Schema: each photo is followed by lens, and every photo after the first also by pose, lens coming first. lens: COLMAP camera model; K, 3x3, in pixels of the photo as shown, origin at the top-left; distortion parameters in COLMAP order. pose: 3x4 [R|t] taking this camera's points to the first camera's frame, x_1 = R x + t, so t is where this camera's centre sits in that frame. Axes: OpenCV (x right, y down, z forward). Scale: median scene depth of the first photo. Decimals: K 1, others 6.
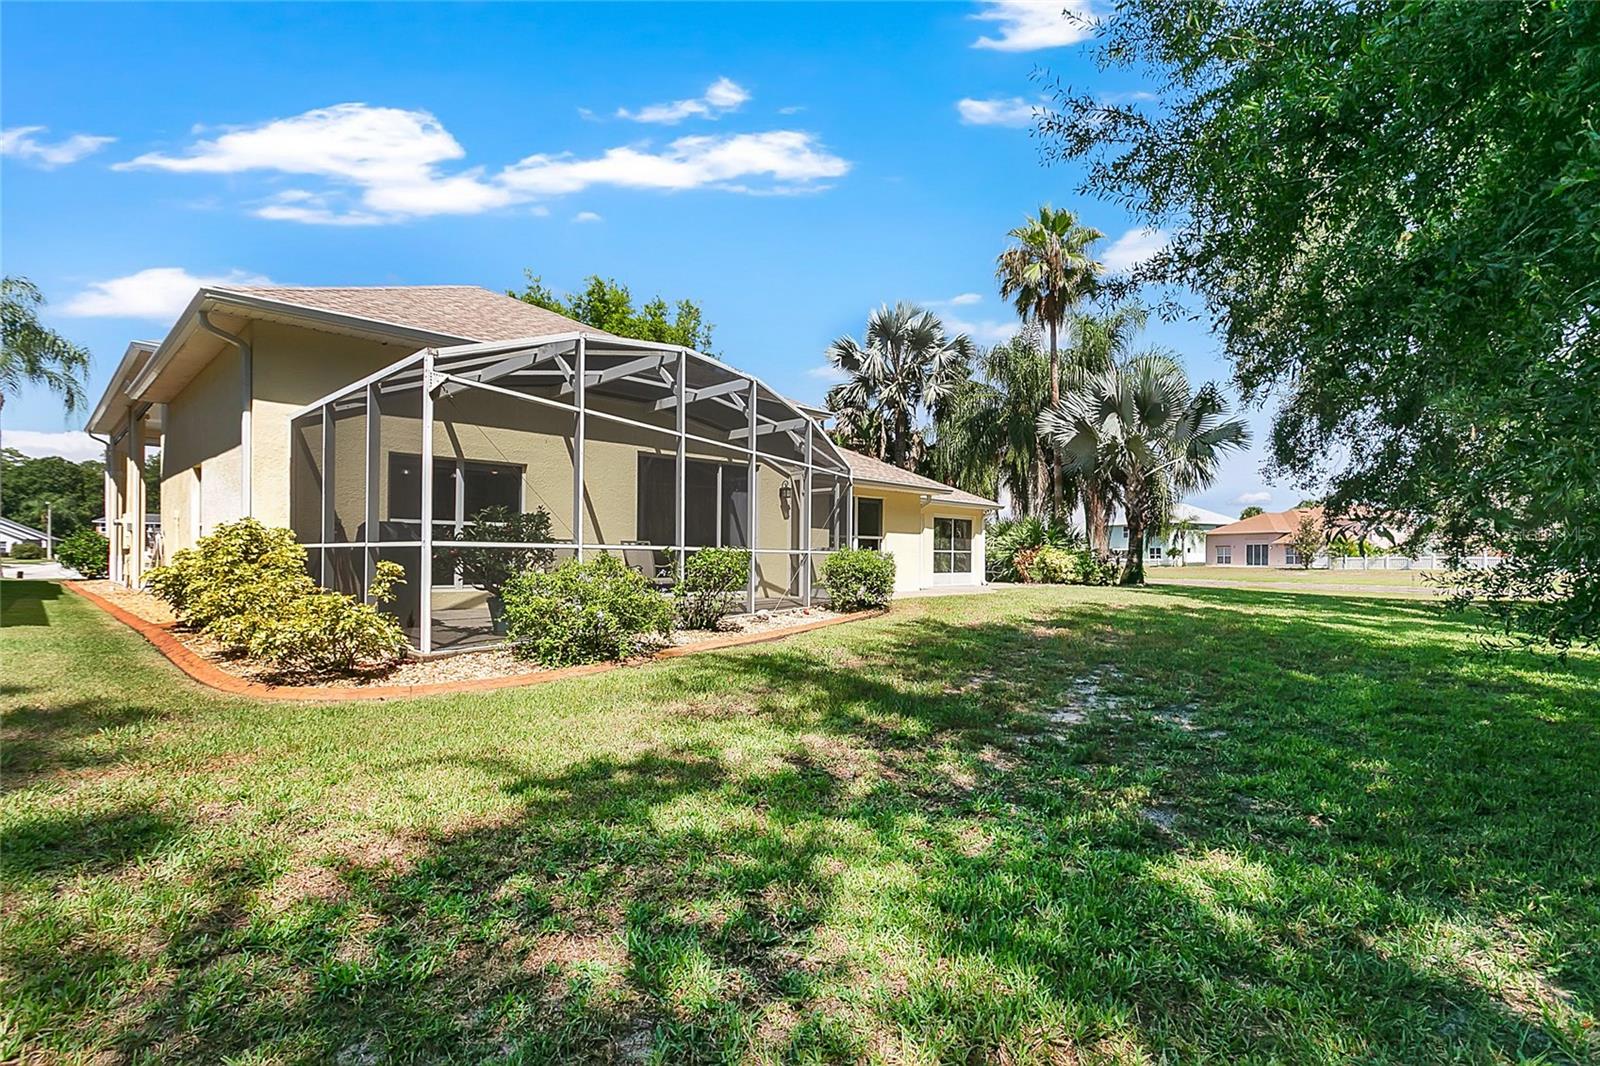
lens RADIAL K [[773.5, 0, 800.0], [0, 773.5, 533.0], [0, 0, 1]] dist [-0.000880, 0.000107]
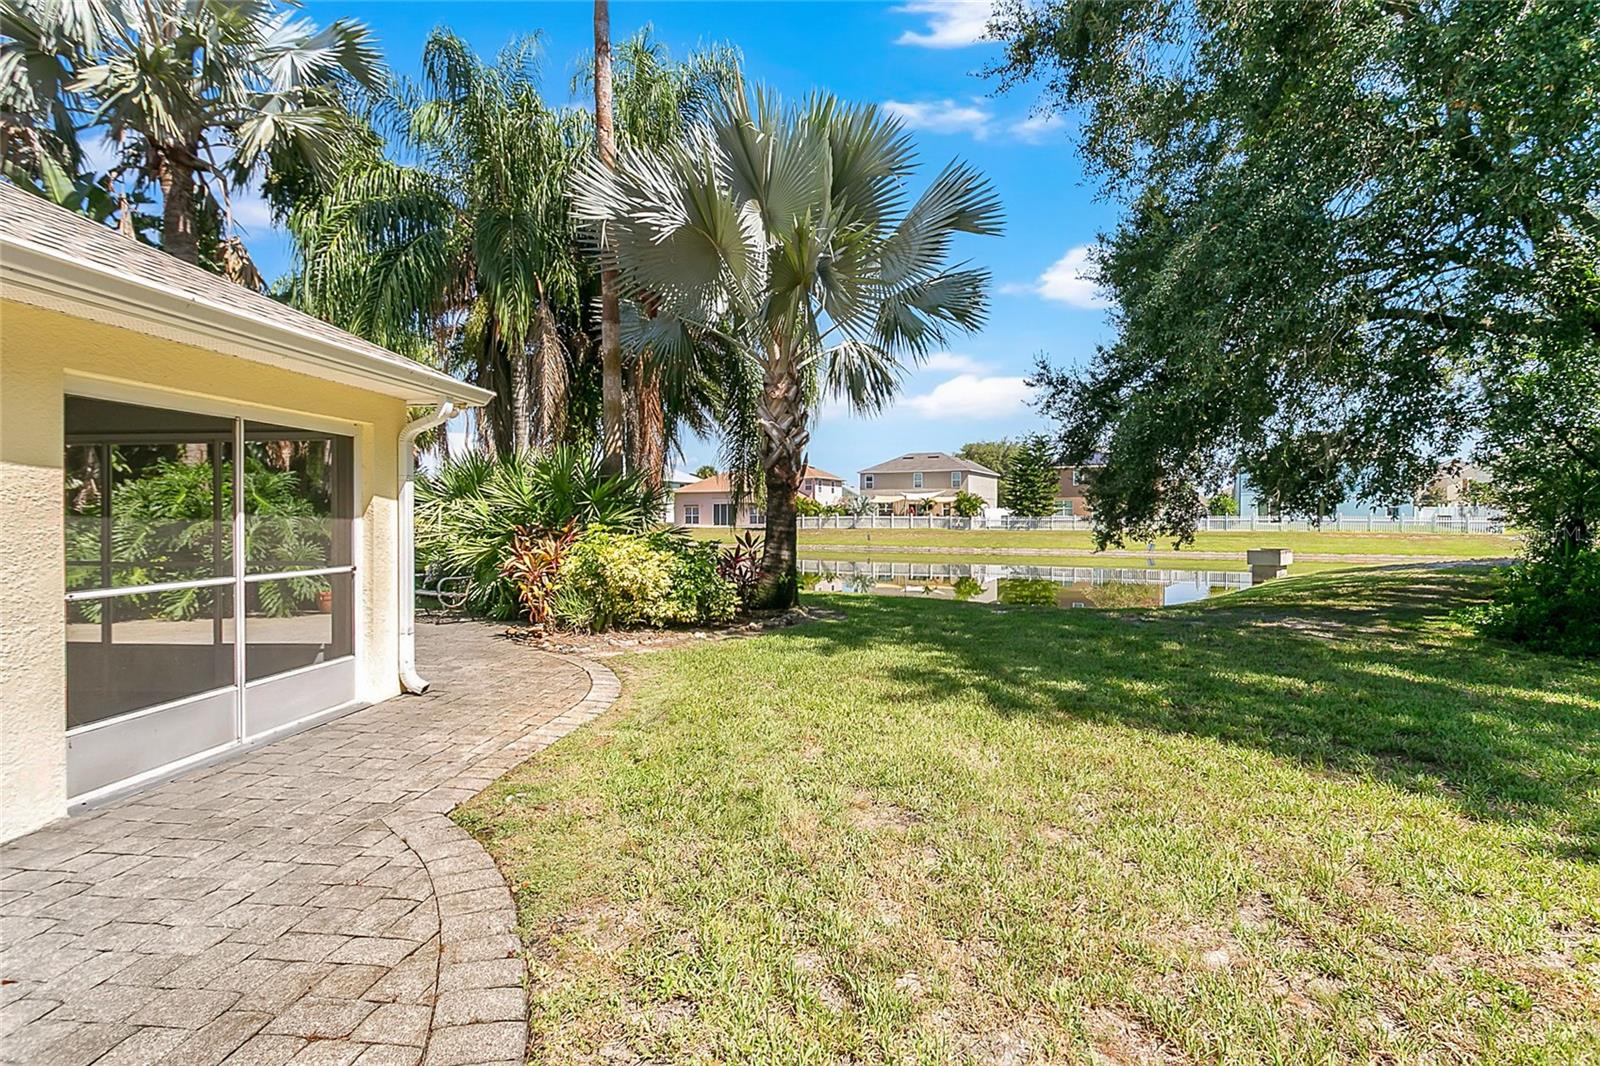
lens RADIAL K [[773.5, 0, 800.0], [0, 773.5, 533.0], [0, 0, 1]] dist [-0.000880, 0.000107]
pose [[0.768893, -0.023762, 0.638935, 0.153453], [-0.012505, 0.998559, 0.052185, -0.001270], [-0.639255, -0.048115, 0.767488, 0.641370]]
